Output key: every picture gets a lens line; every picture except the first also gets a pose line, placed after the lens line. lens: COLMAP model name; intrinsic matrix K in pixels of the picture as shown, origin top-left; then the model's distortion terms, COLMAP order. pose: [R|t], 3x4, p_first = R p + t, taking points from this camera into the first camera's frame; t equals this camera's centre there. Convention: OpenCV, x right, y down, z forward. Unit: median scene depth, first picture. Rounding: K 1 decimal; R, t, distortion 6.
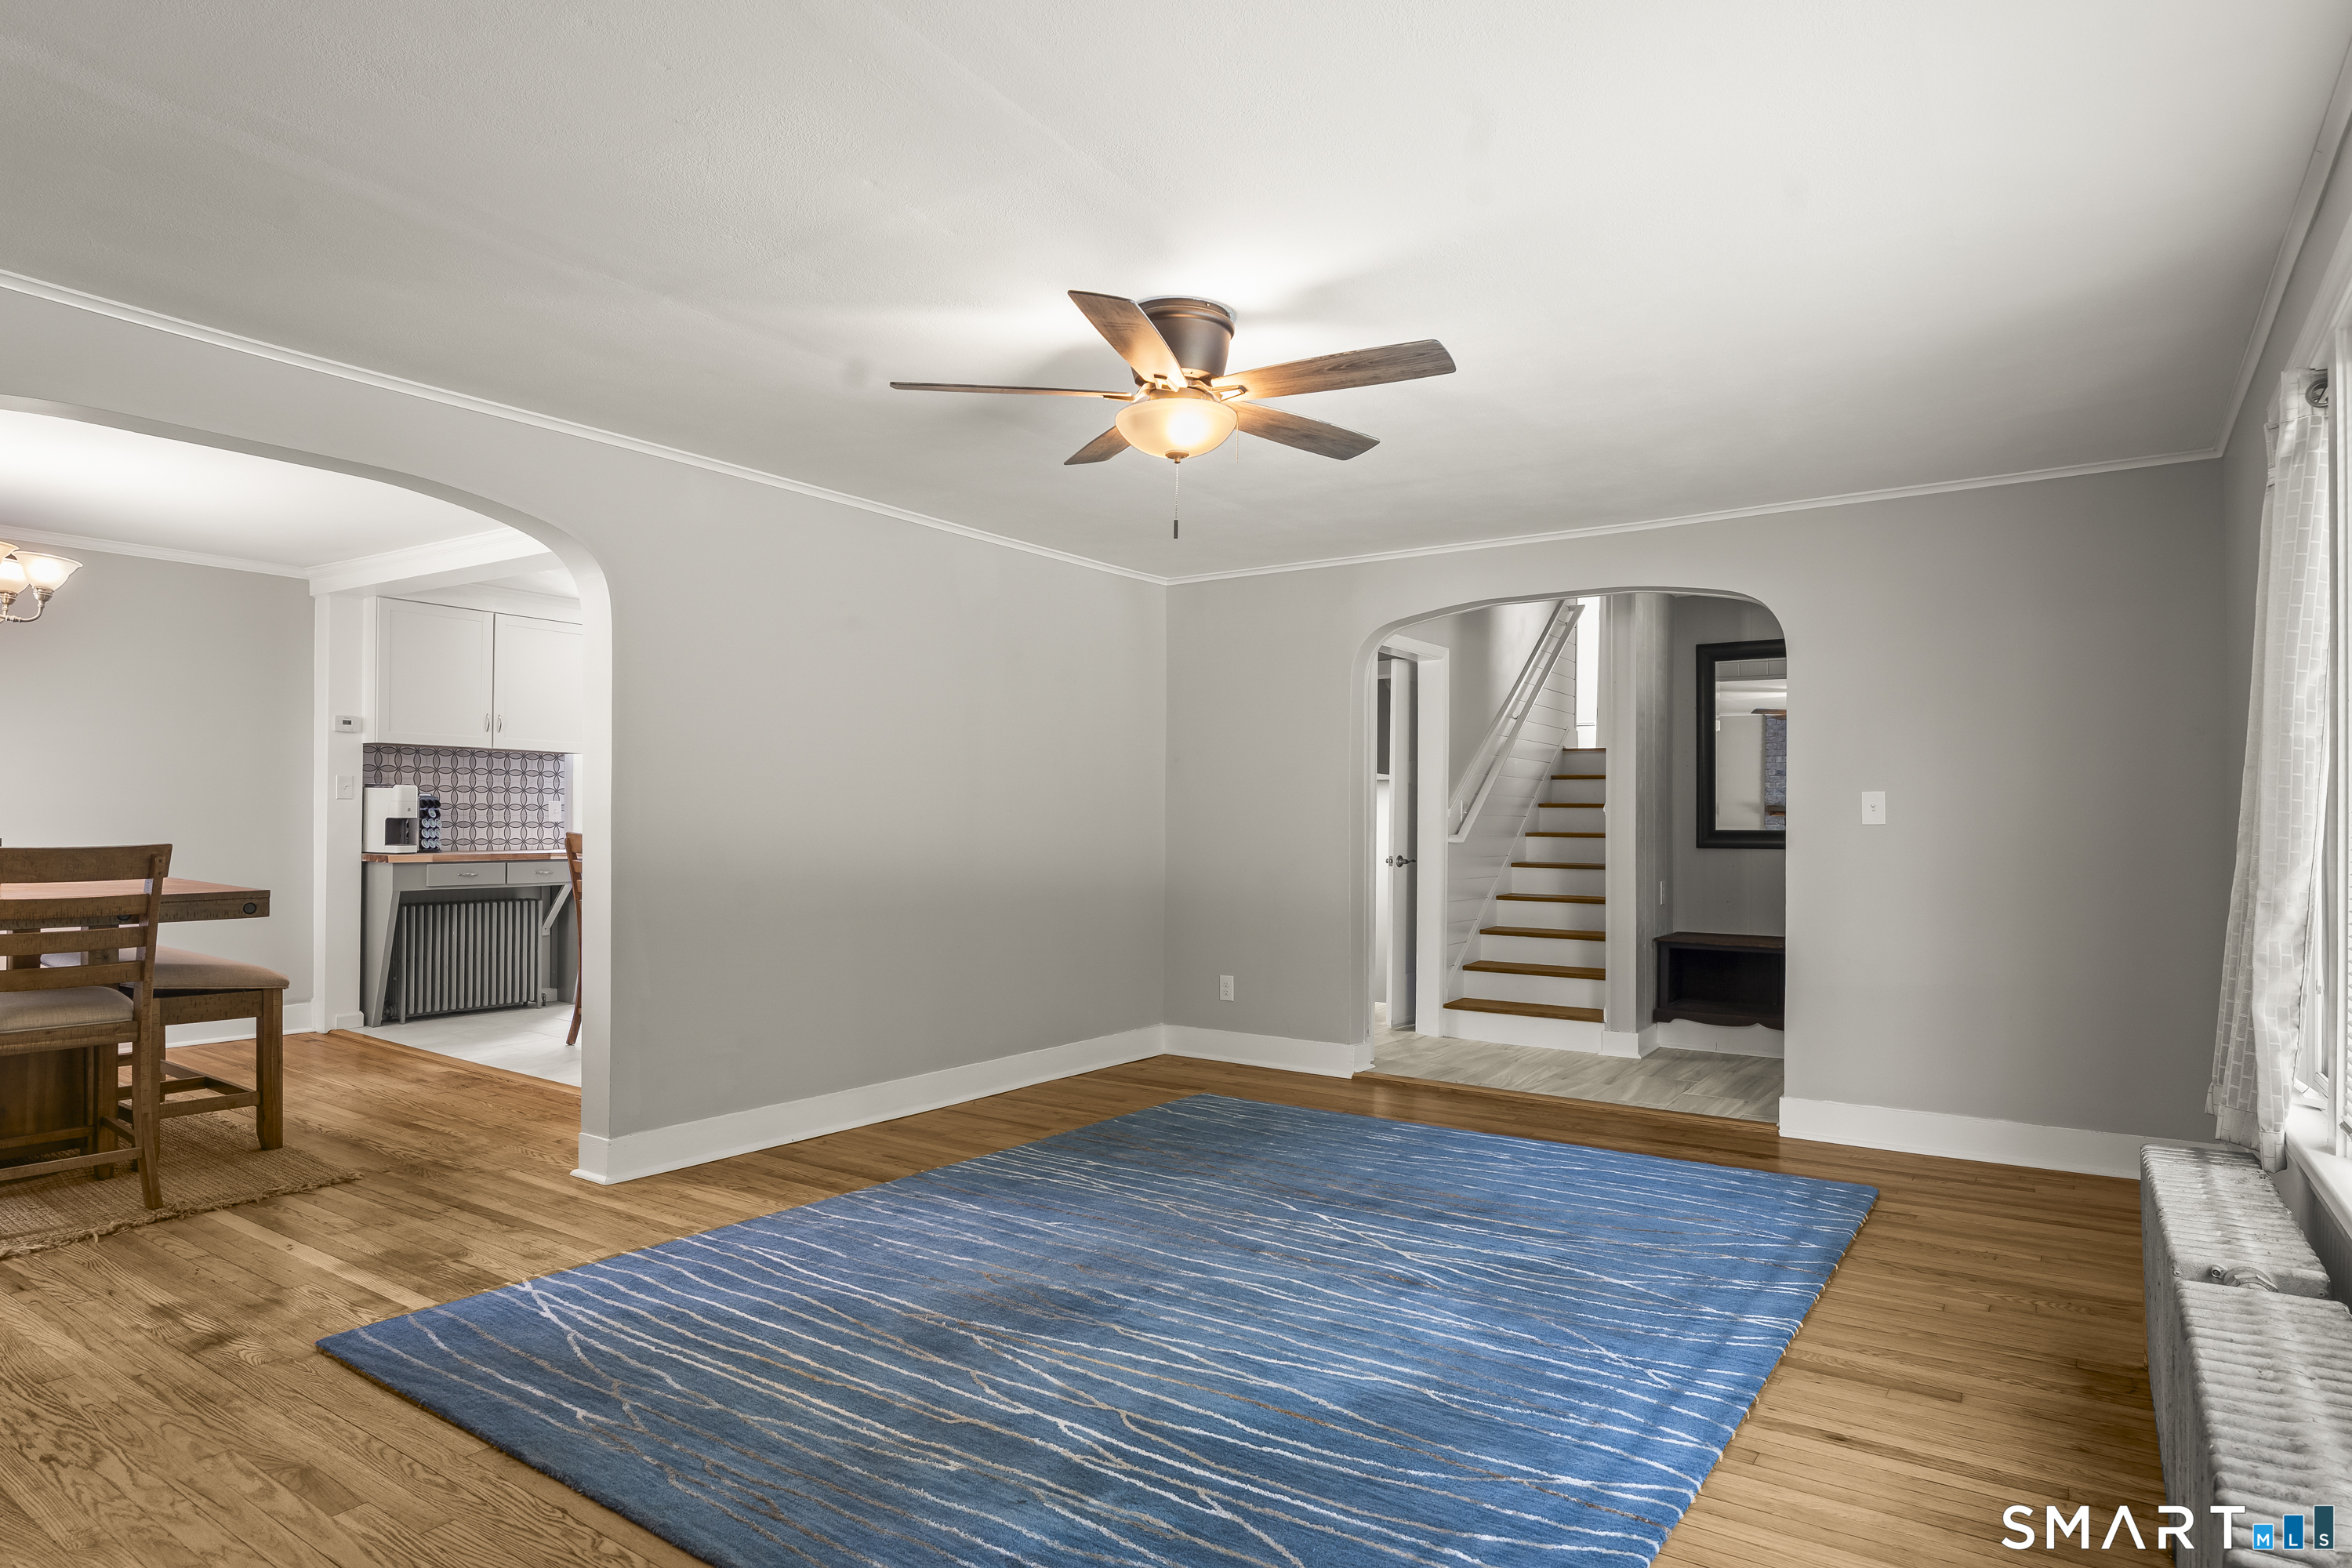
lens RADIAL K [[1318.7, 0, 1162.5], [0, 1318.7, 817.6], [0, 0, 1]] dist [-0.002944, 0.000907]
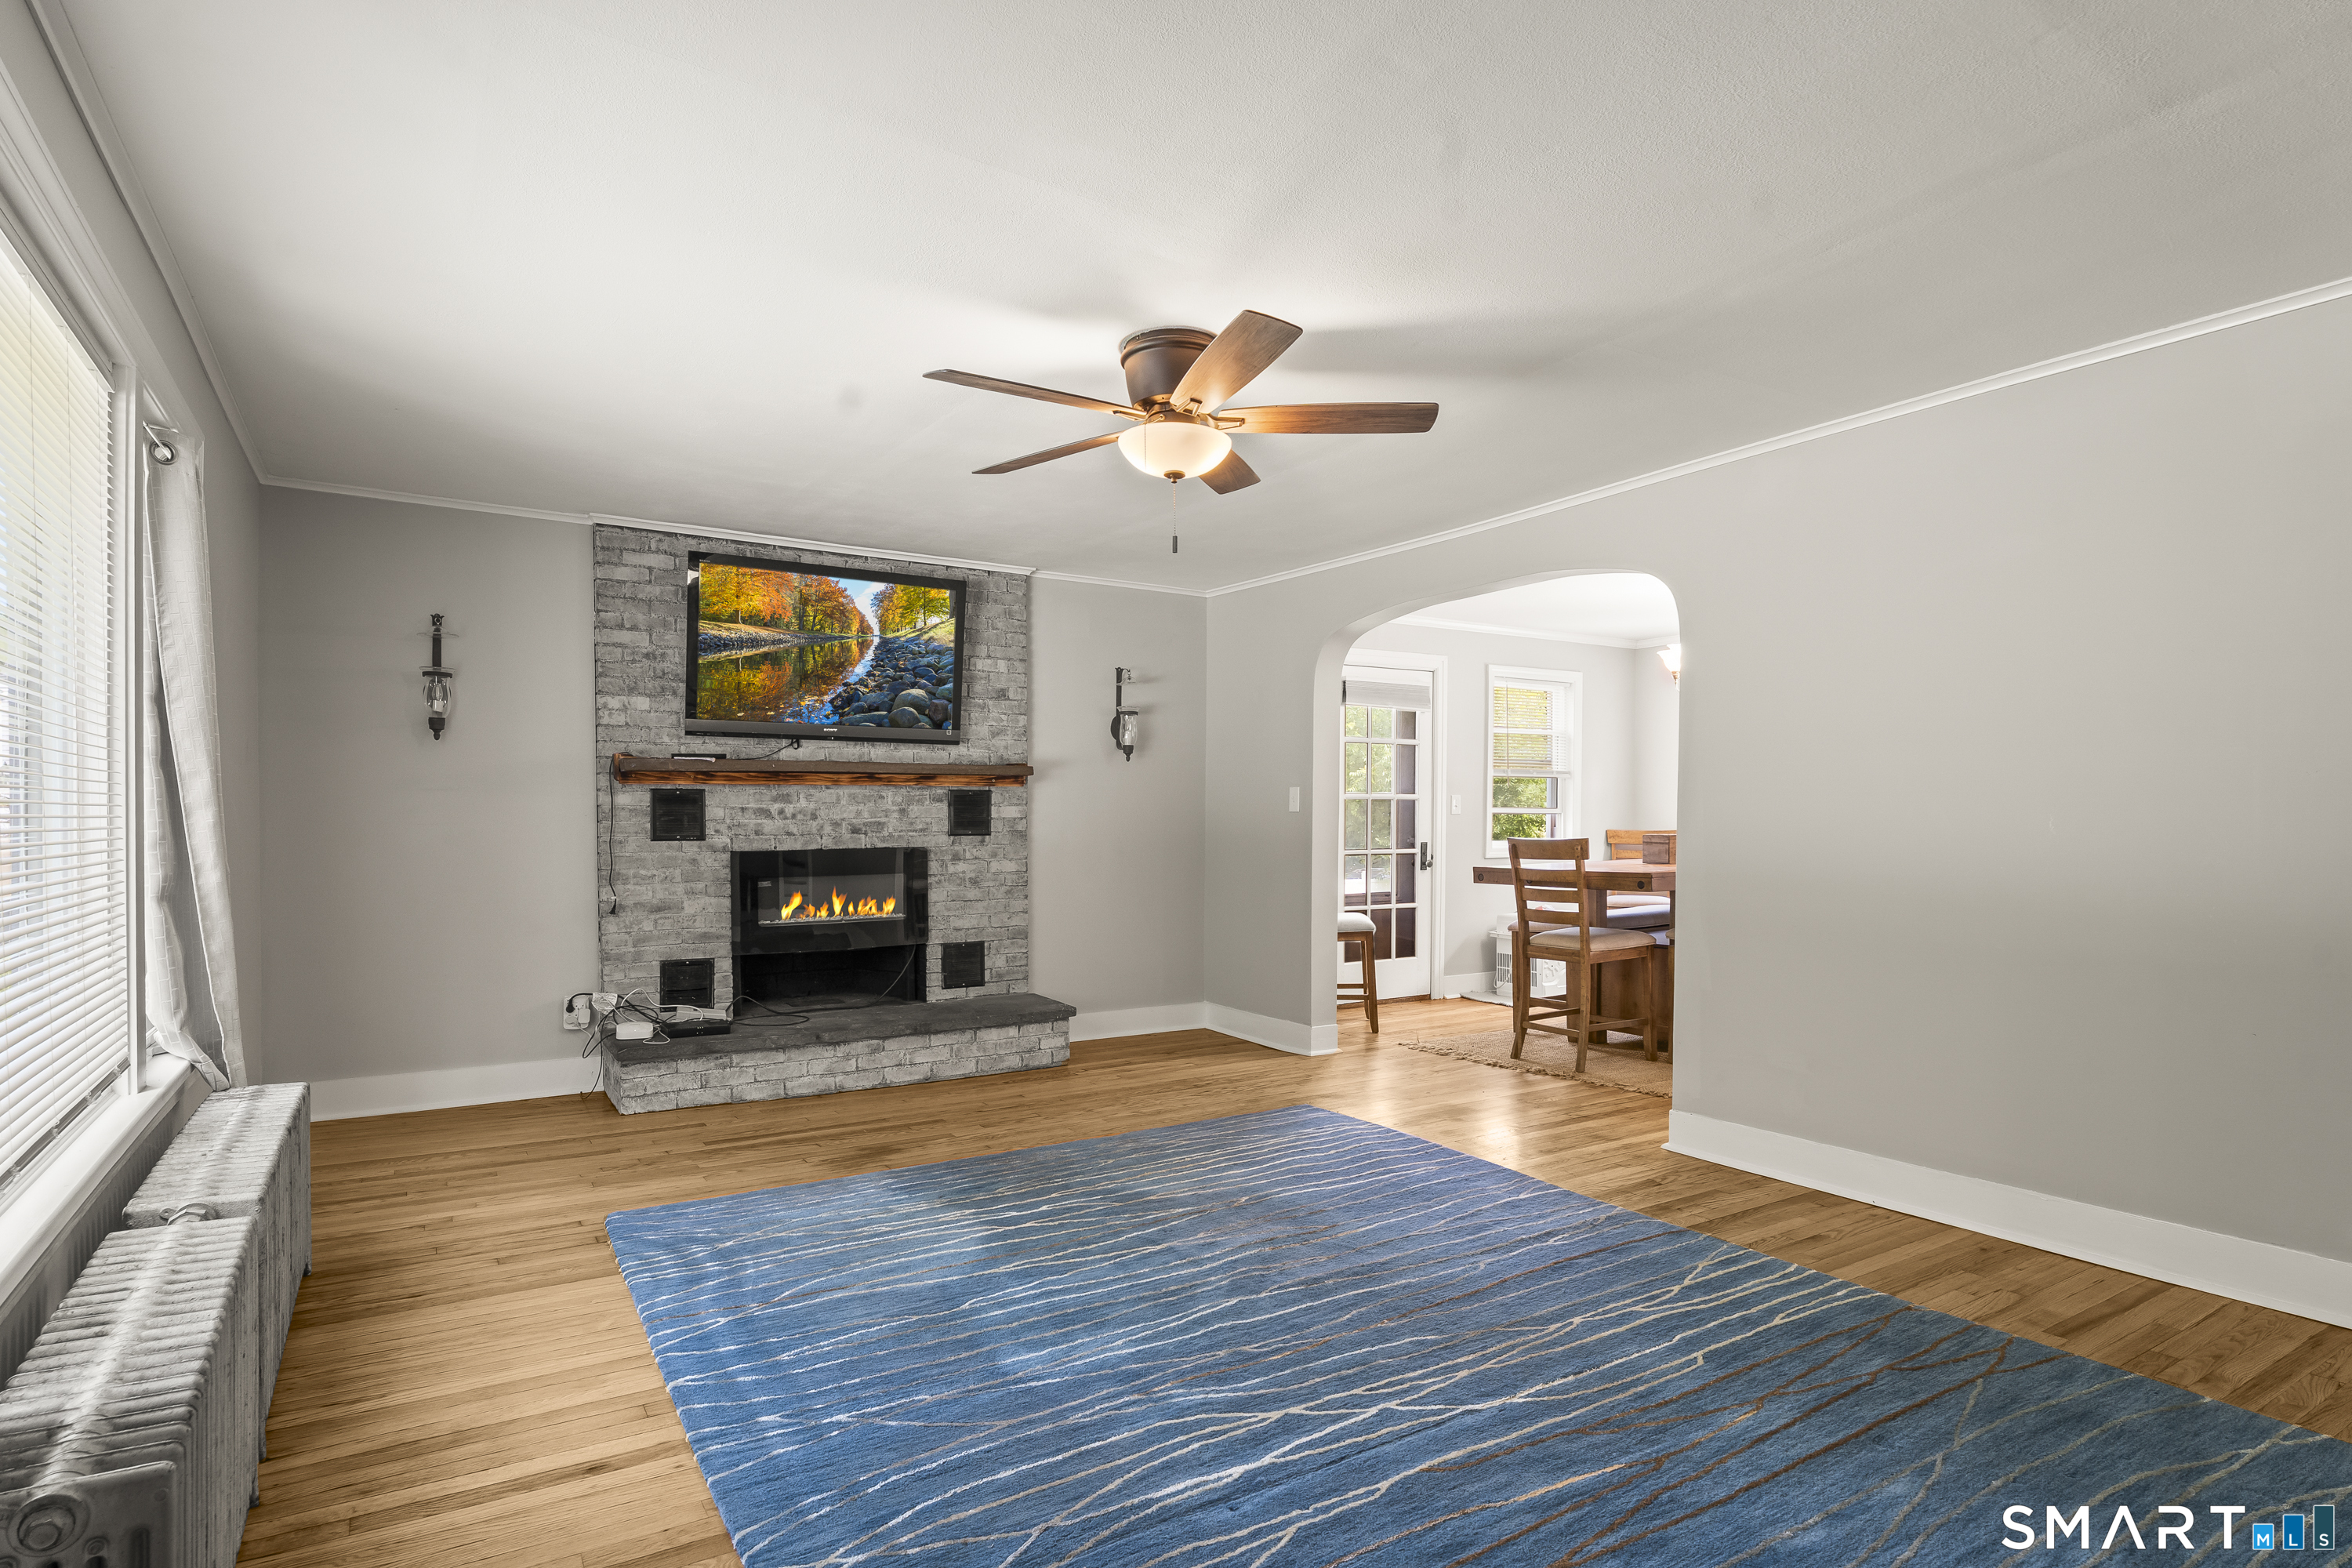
lens RADIAL K [[1227.4, 0, 1183.2], [0, 1227.4, 836.6], [0, 0, 1]] dist [-0.002179, -0.000420]
pose [[-0.372899, 0.002483, -0.927869, 0.405938], [0.000582, 0.999997, 0.002442, 0.007911], [0.927872, 0.000371, -0.372899, 0.597556]]
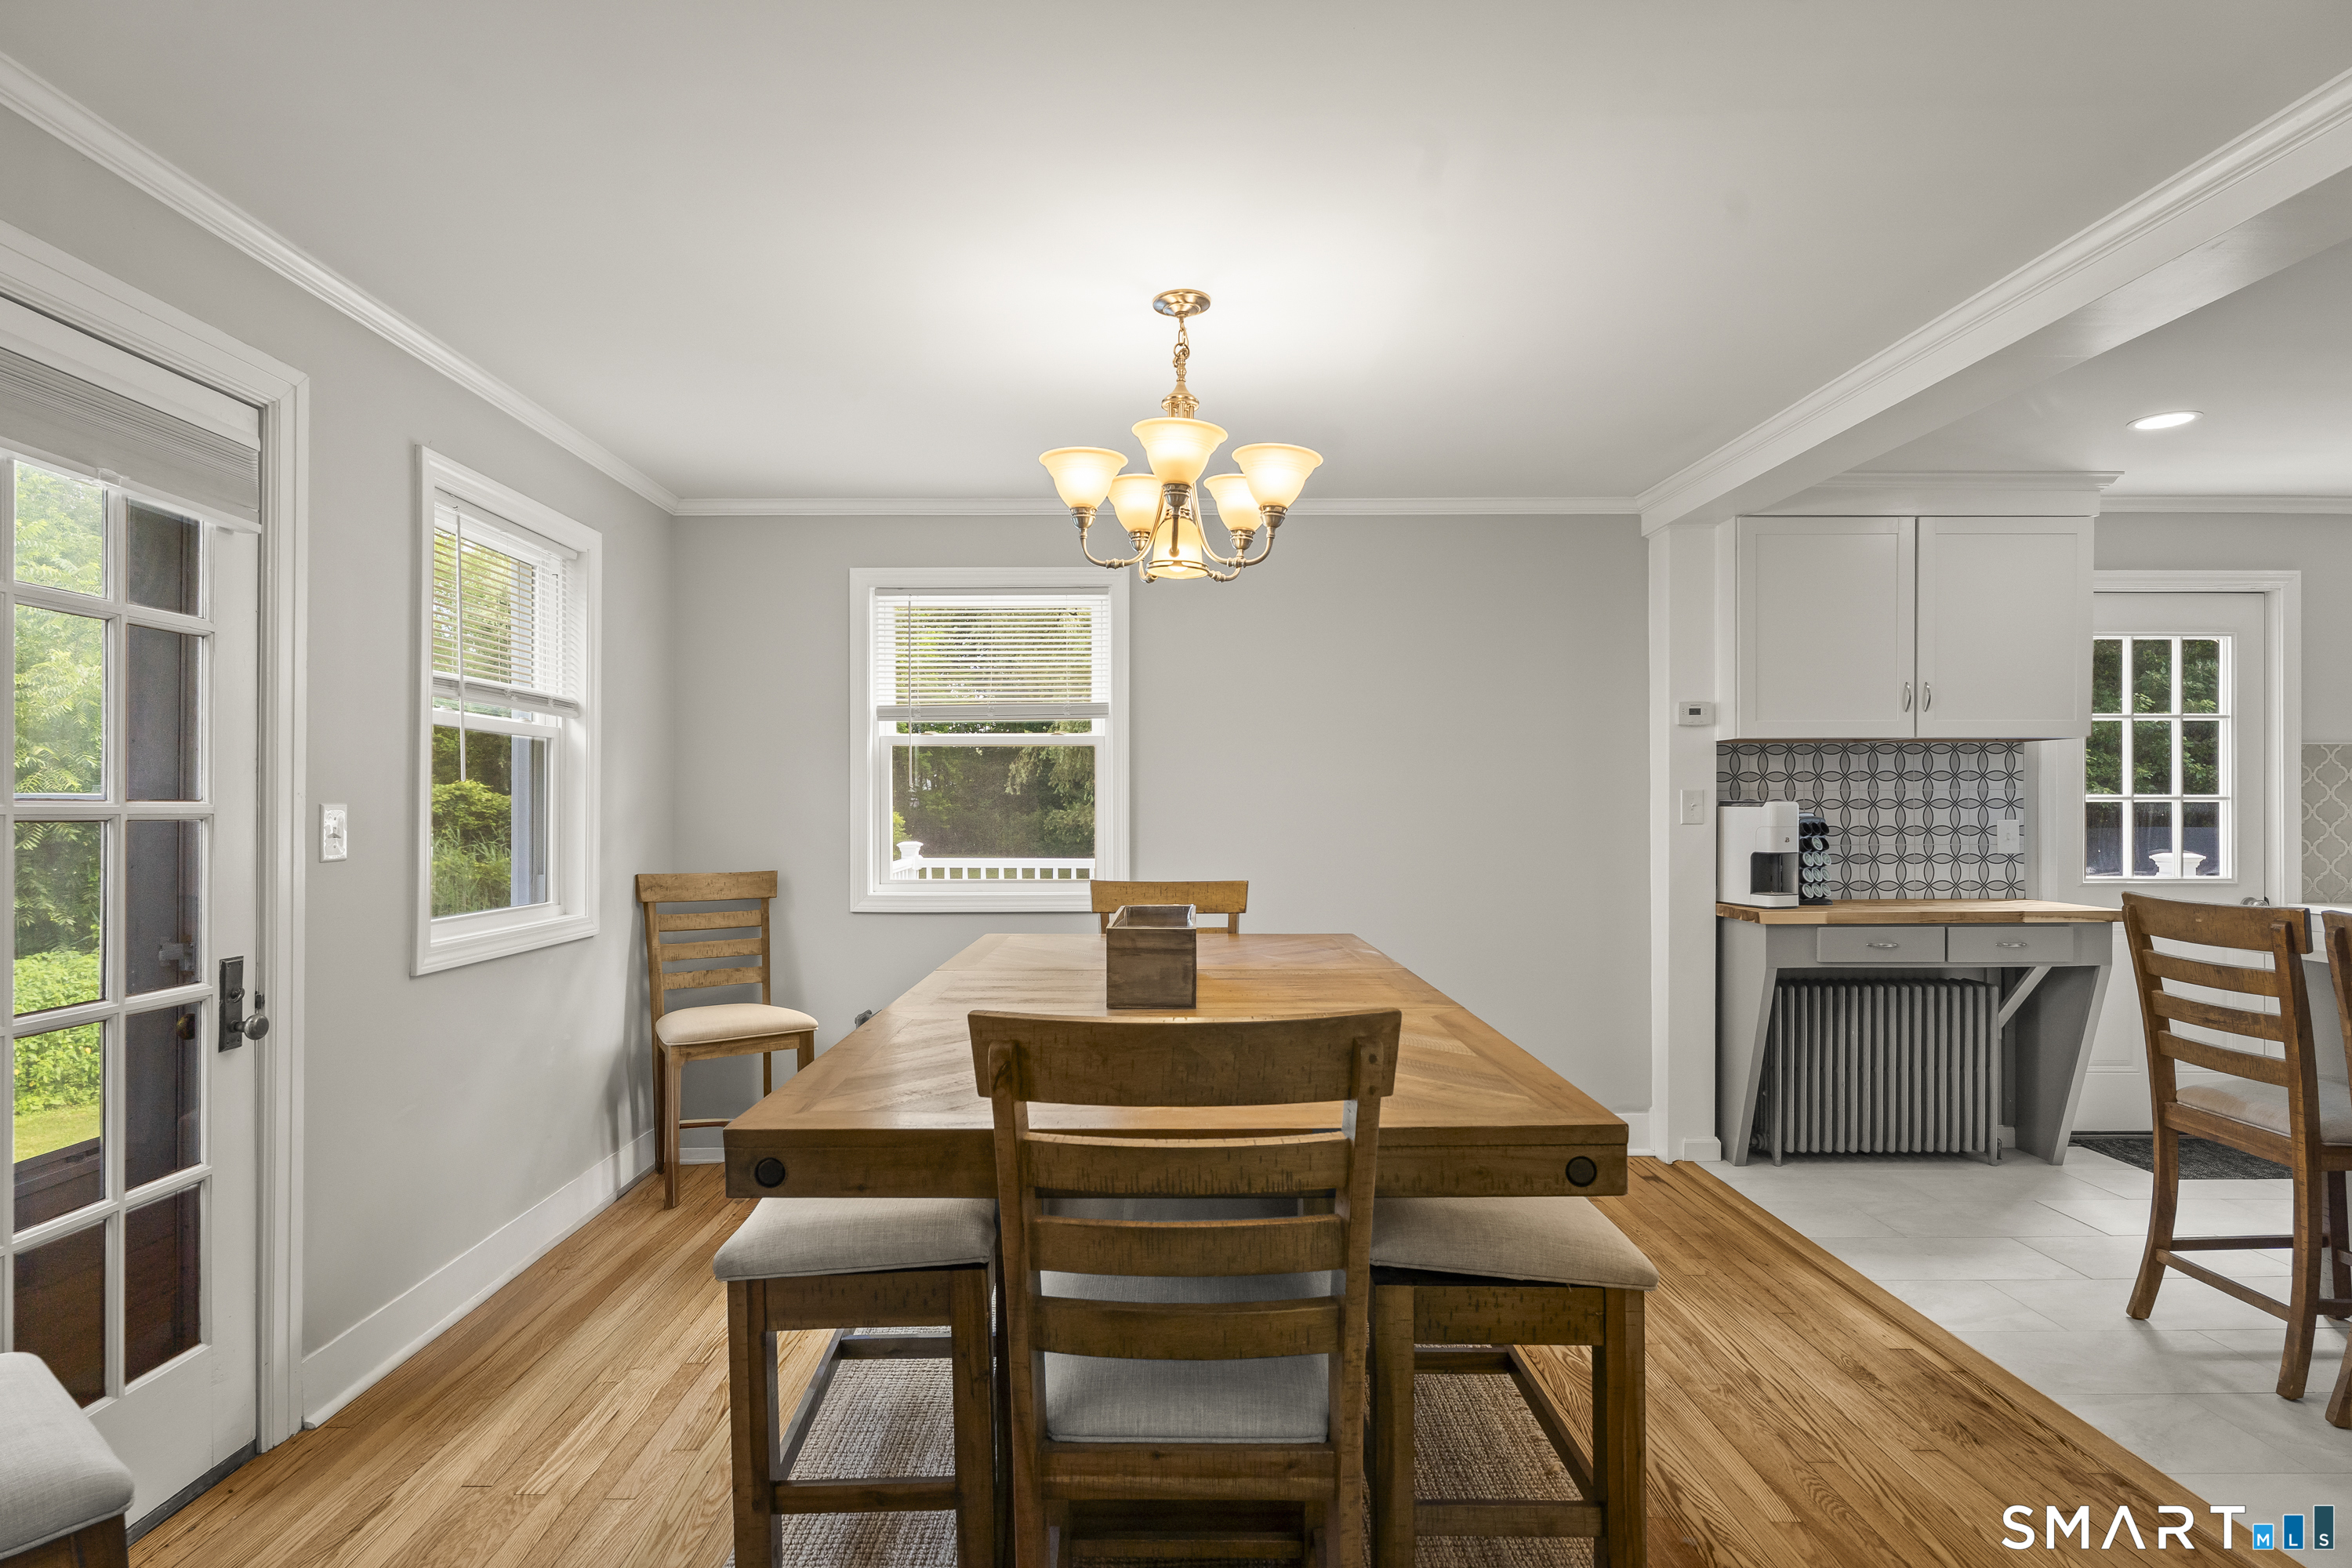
lens RADIAL K [[1165.1, 0, 1160.6], [0, 1165.1, 816.4], [0, 0, 1]] dist [0.017170, -0.008588]
pose [[0.588909, -0.006033, -0.808177, -0.282819], [0.009979, 0.999950, -0.000193, -0.019923], [0.808138, -0.007951, 0.588940, 0.405658]]
